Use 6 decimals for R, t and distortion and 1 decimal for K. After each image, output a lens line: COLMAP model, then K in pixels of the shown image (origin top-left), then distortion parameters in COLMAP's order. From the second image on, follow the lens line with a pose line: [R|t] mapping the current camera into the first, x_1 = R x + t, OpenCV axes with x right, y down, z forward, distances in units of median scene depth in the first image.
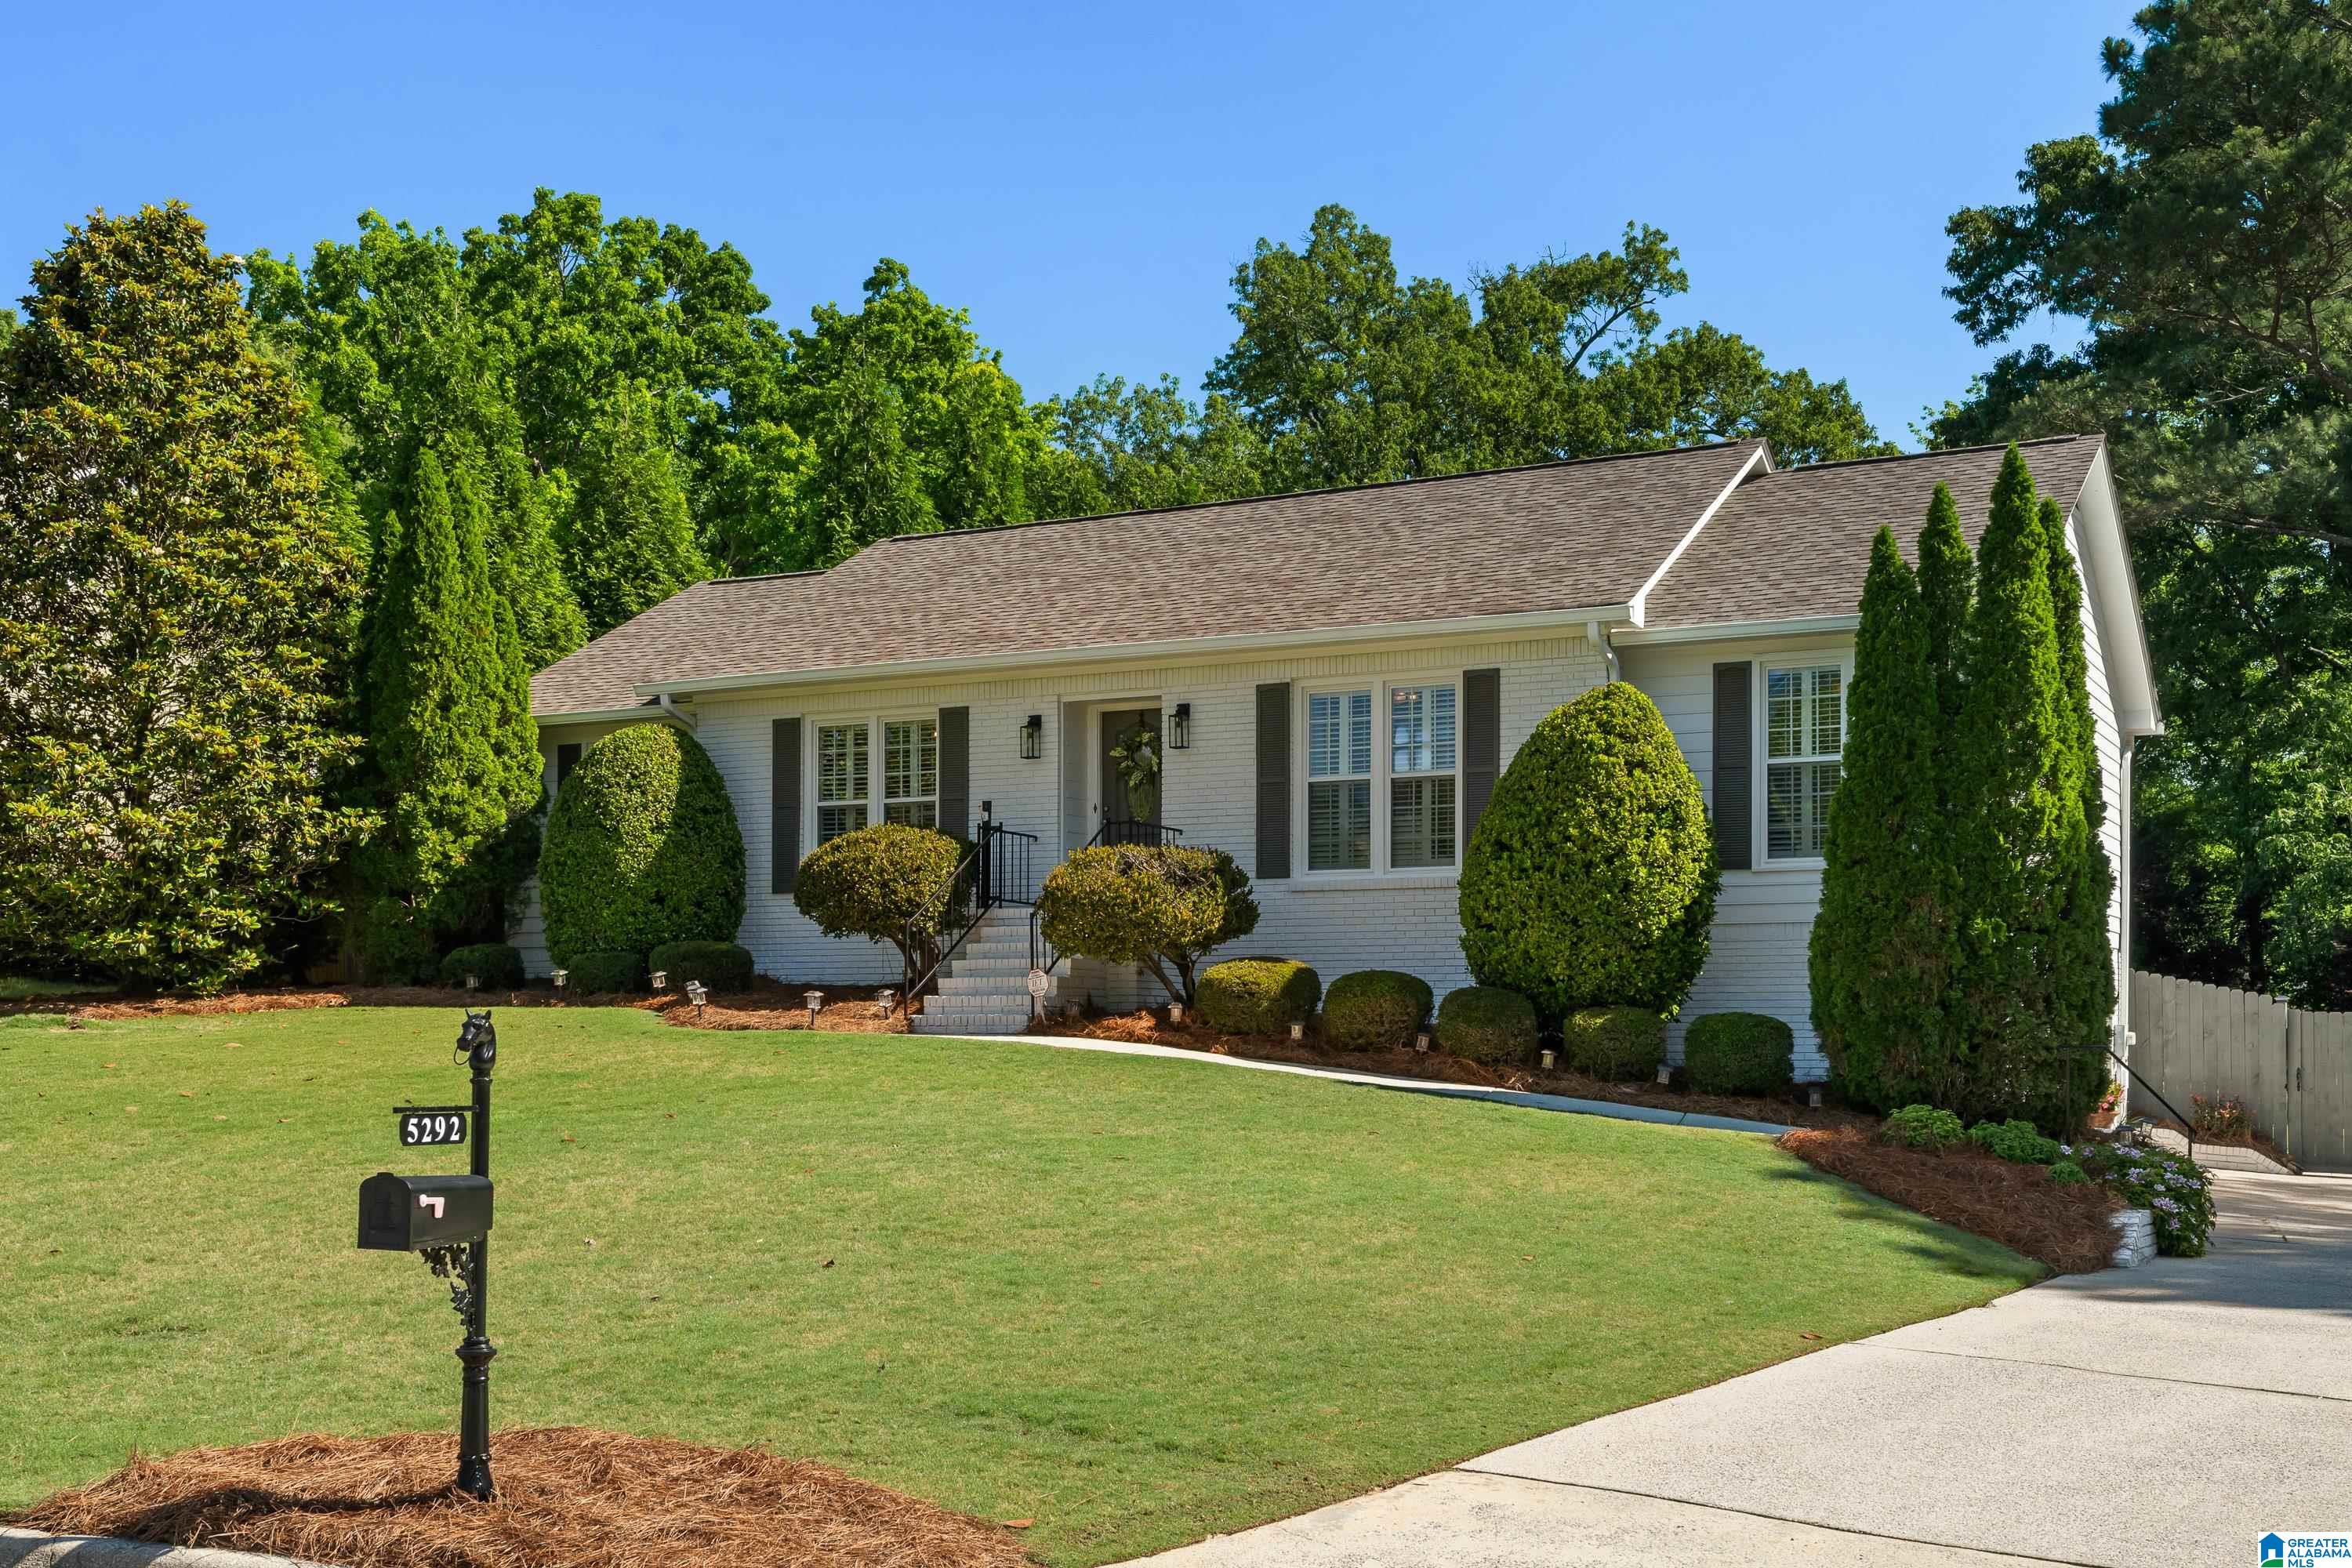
lens RADIAL K [[2596.3, 0, 1062.4], [0, 2596.3, 945.2], [0, 0, 1]] dist [0.002706, 0.000000]
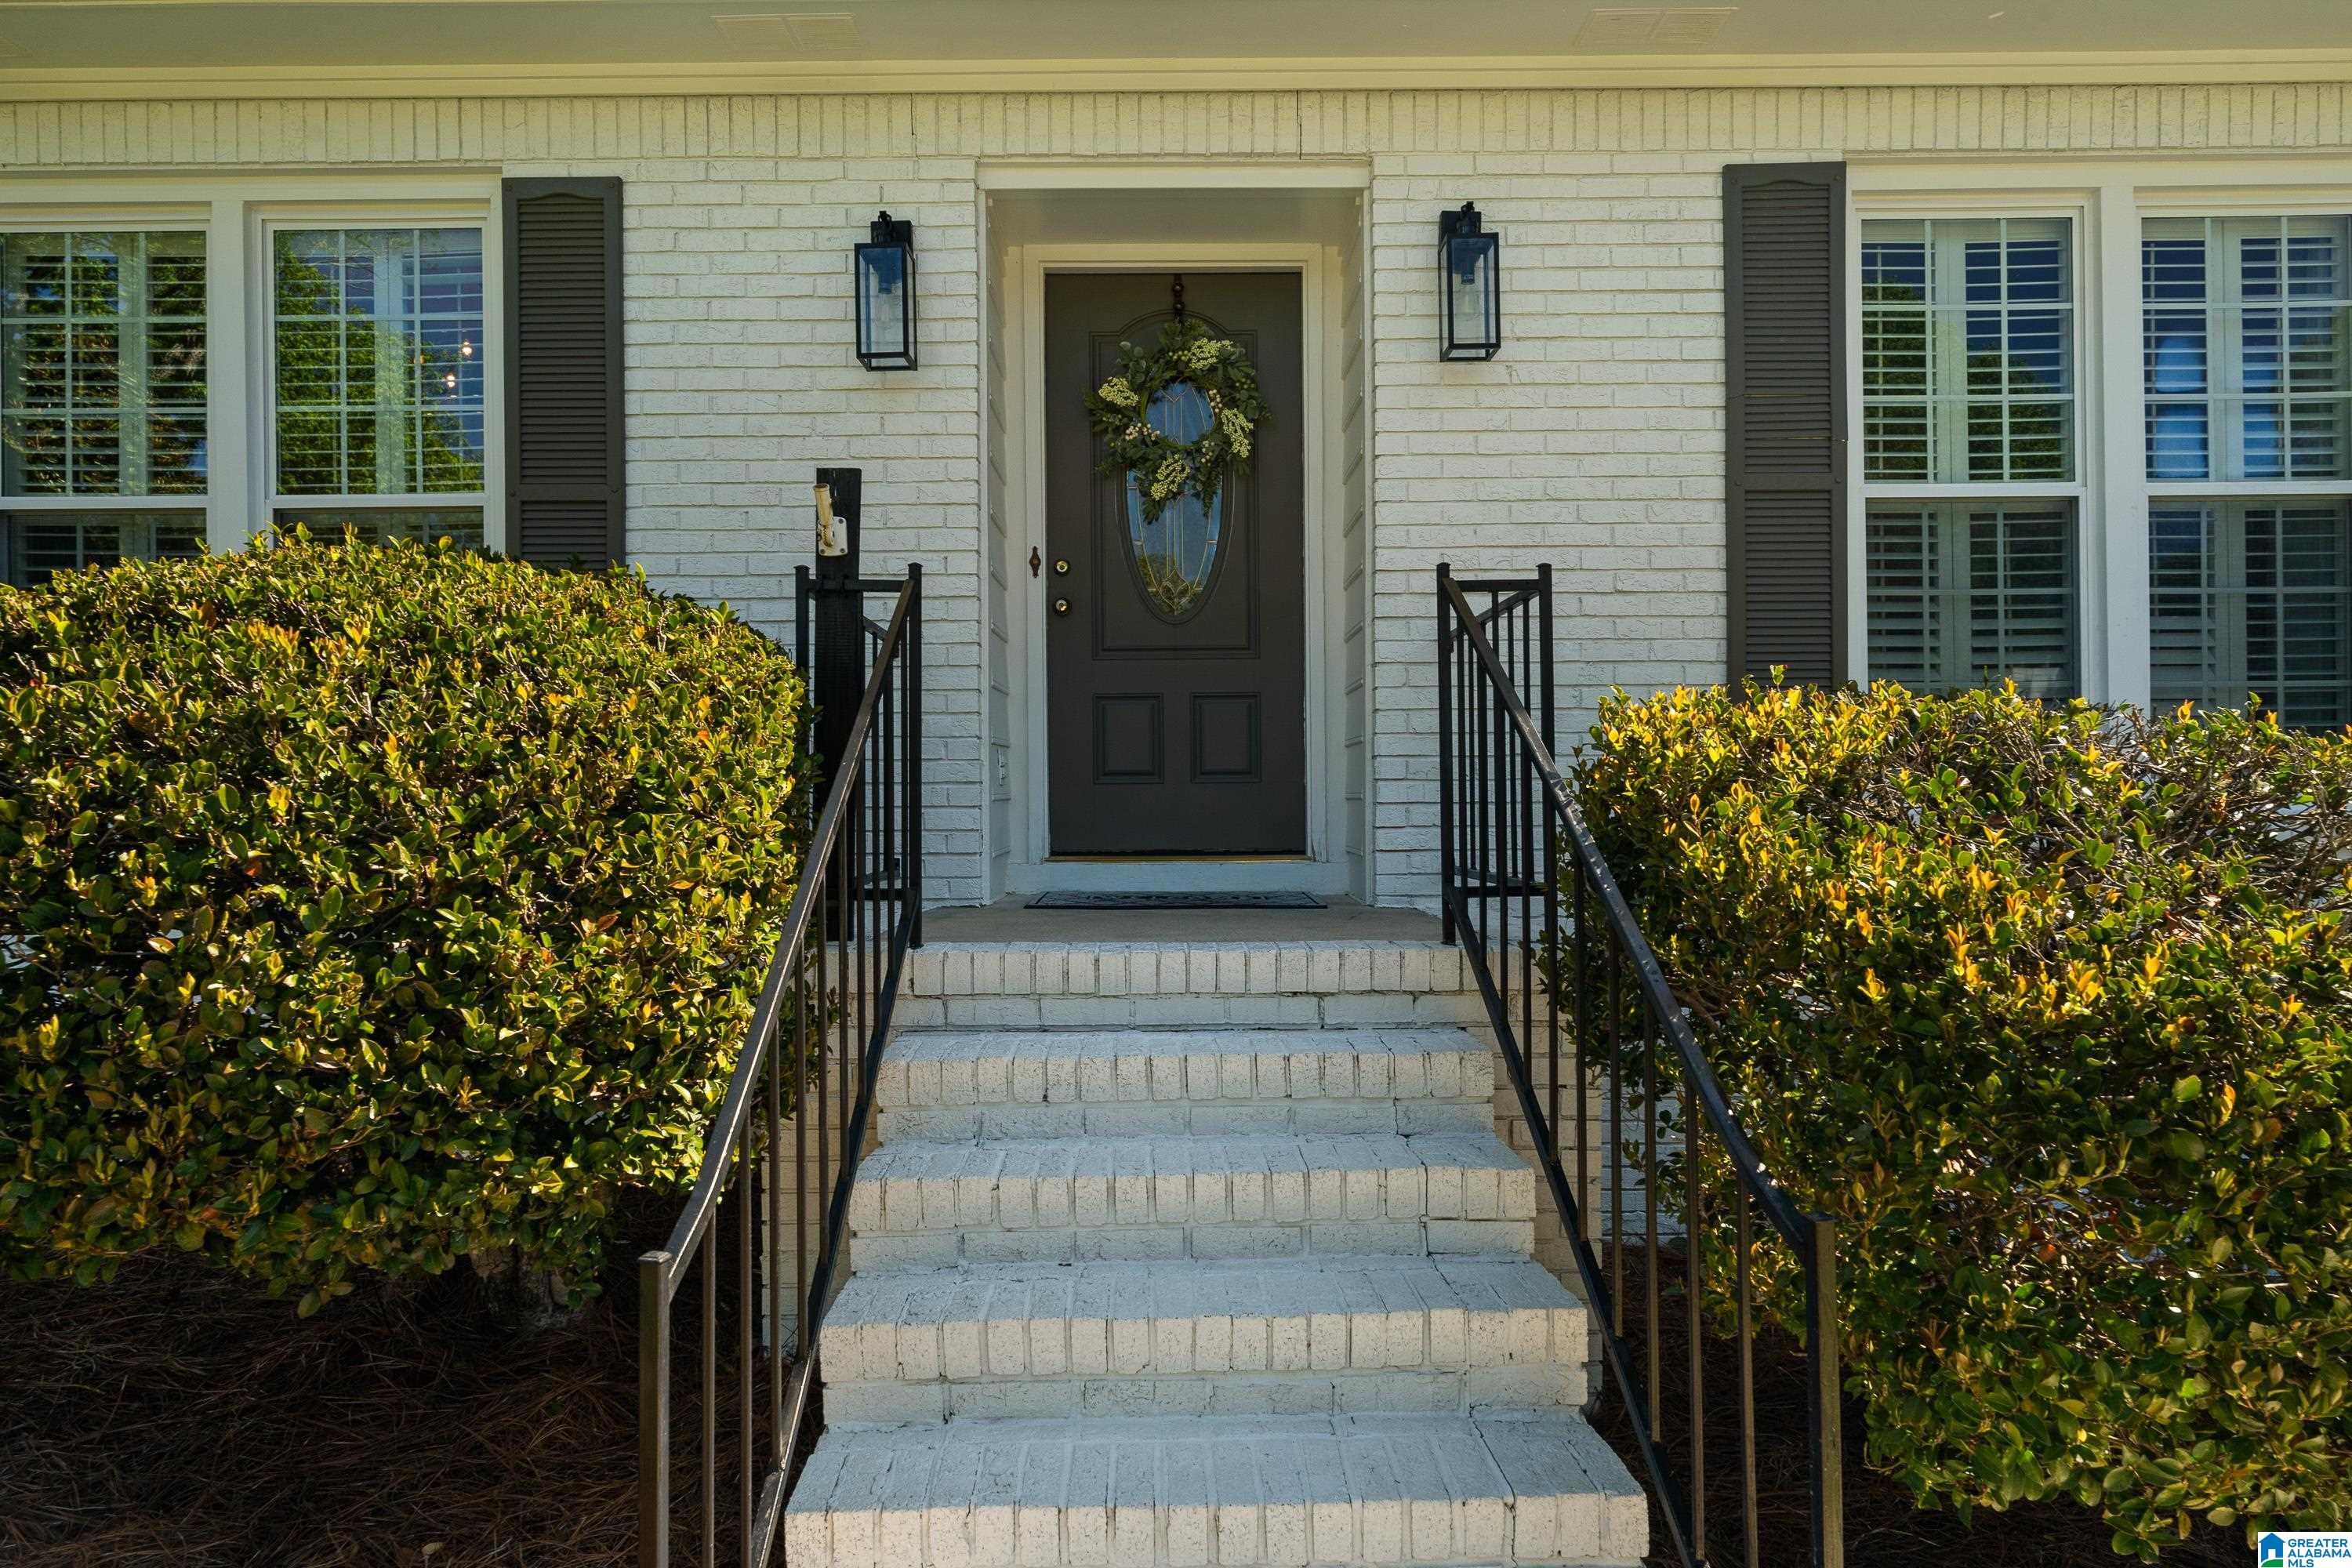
lens RADIAL K [[1501.2, 0, 1155.2], [0, 1501.2, 790.2], [0, 0, 1]] dist [-0.014266, 0.000176]
pose [[0.875755, -0.007439, 0.482698, -0.064507], [-0.008411, 0.999494, 0.030663, -0.030049], [-0.482682, -0.030913, 0.875250, 0.823256]]
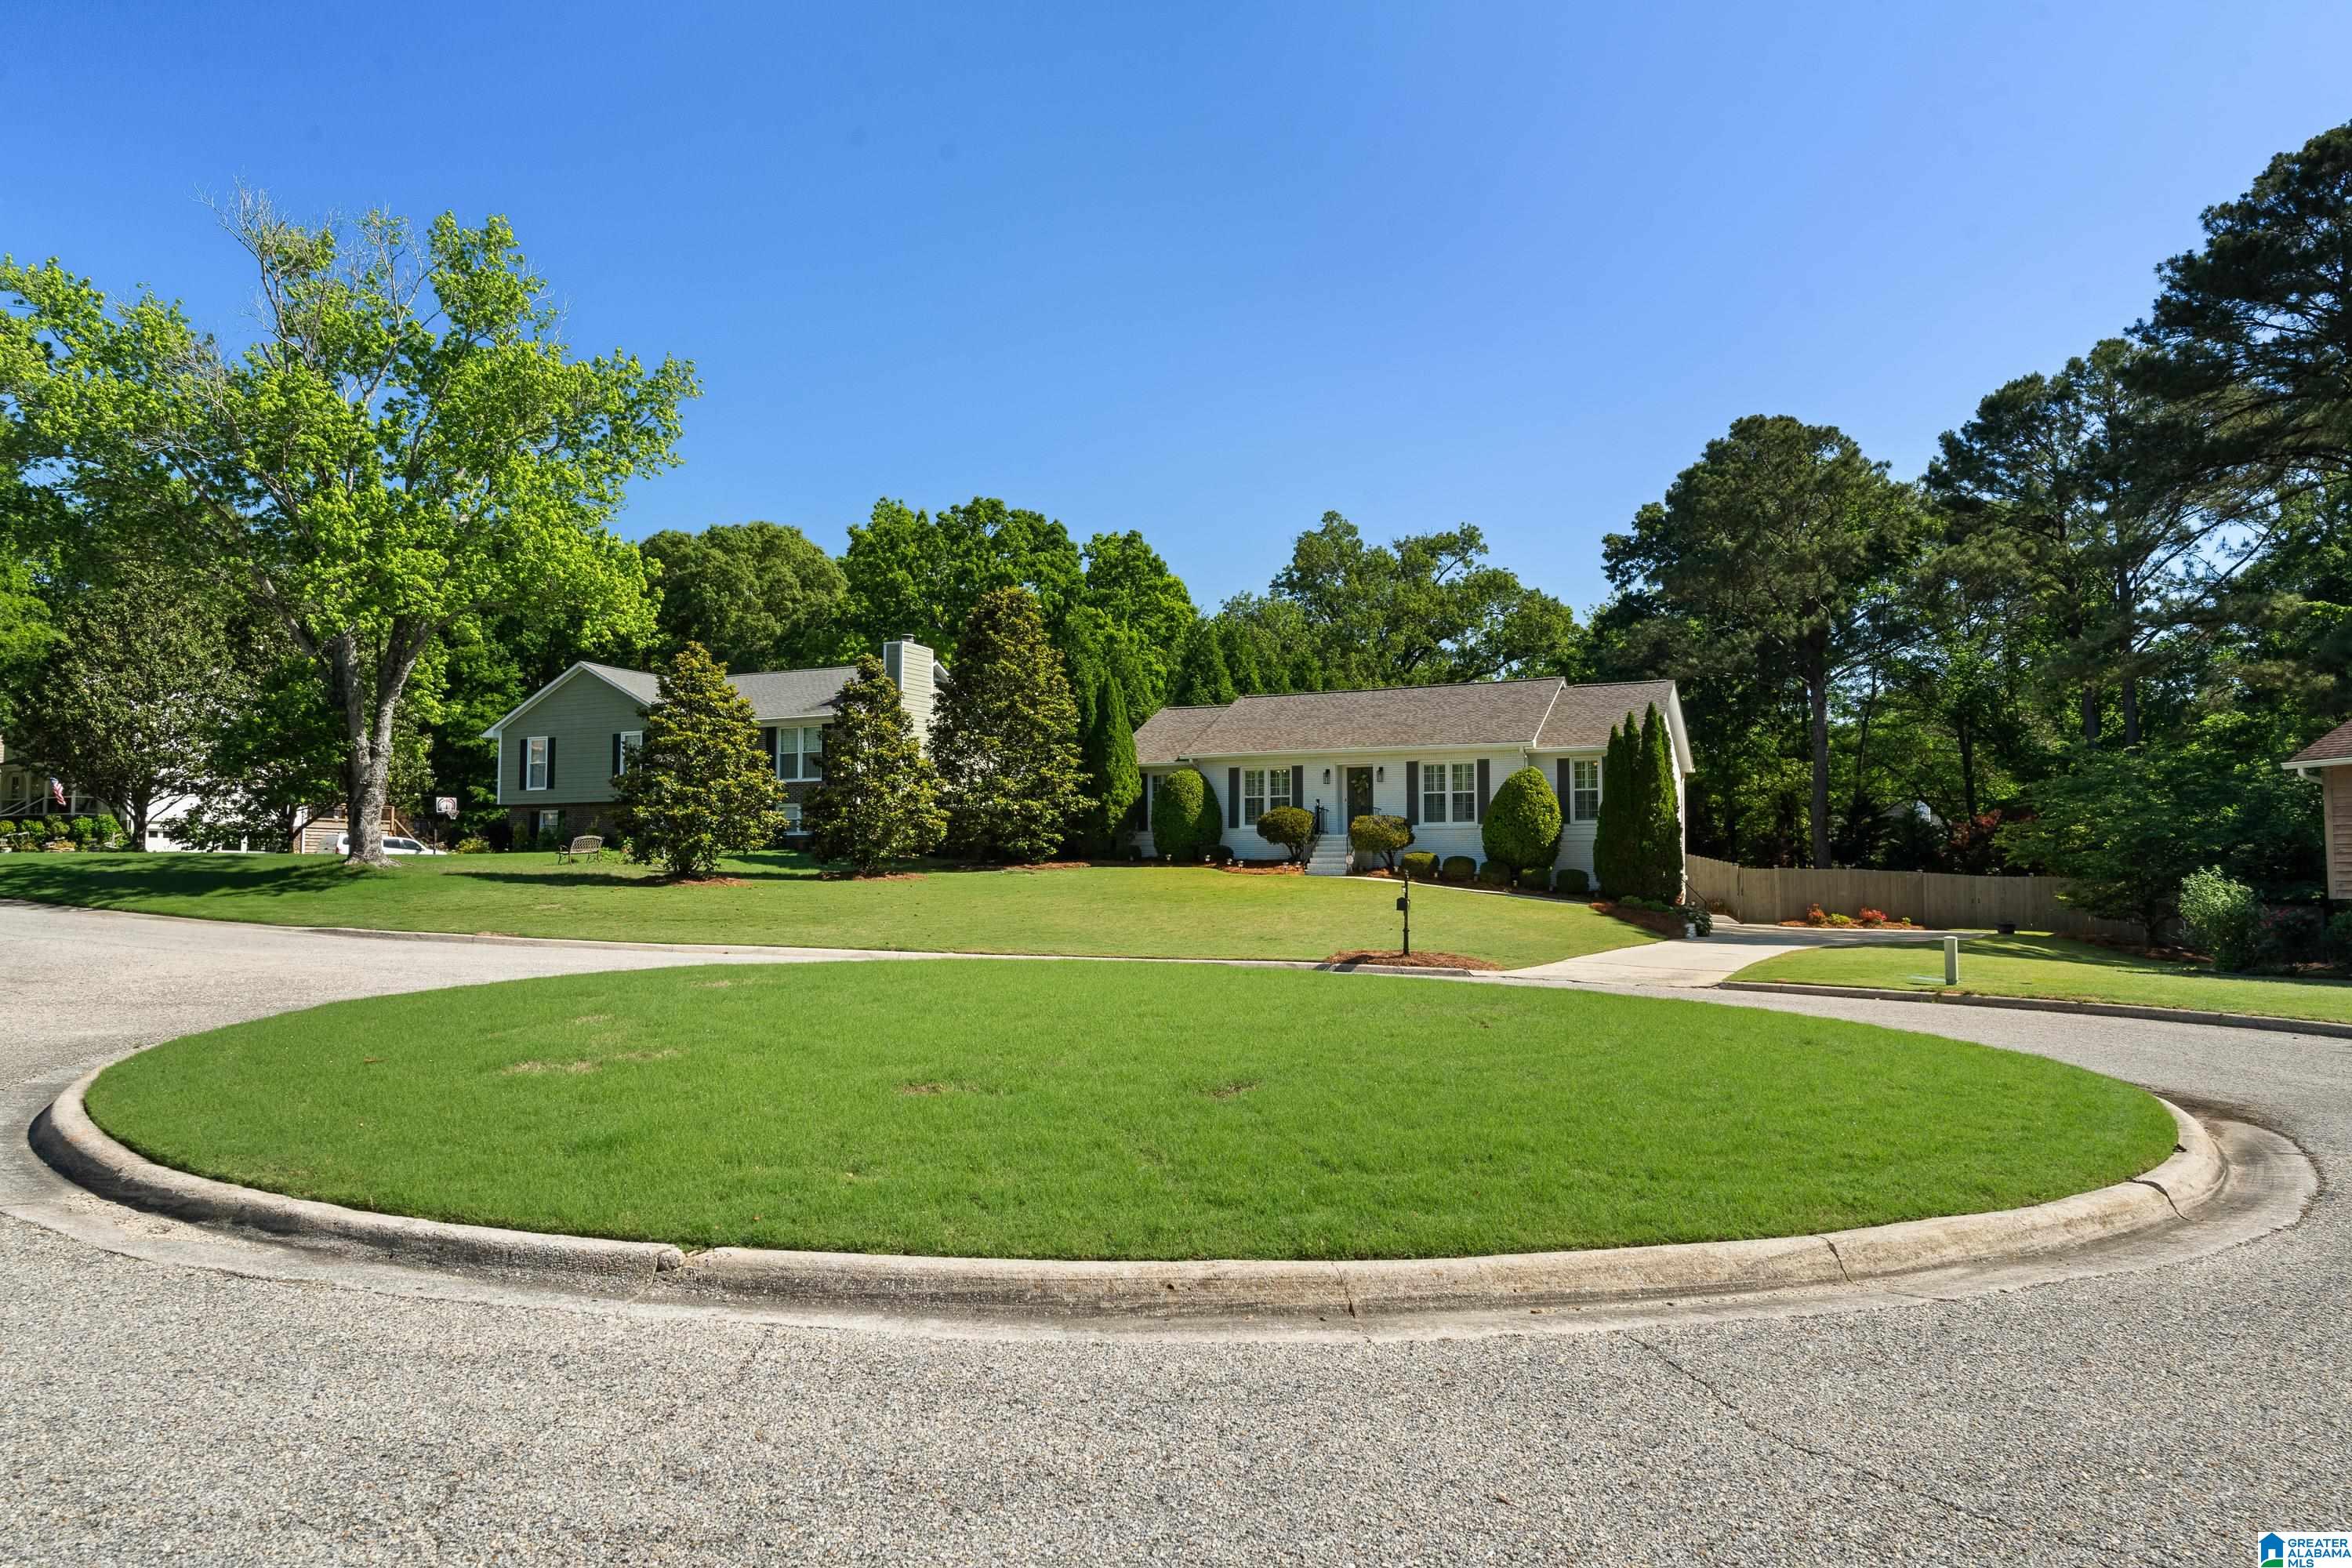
lens RADIAL K [[1501.2, 0, 1164.6], [0, 1501.2, 757.9], [0, 0, 1]] dist [-0.014266, 0.000176]
pose [[0.998014, 0.004985, 0.062795, -0.300705], [-0.002005, 0.998873, -0.047429, -0.018958], [-0.062961, 0.047209, 0.996899, -0.697381]]
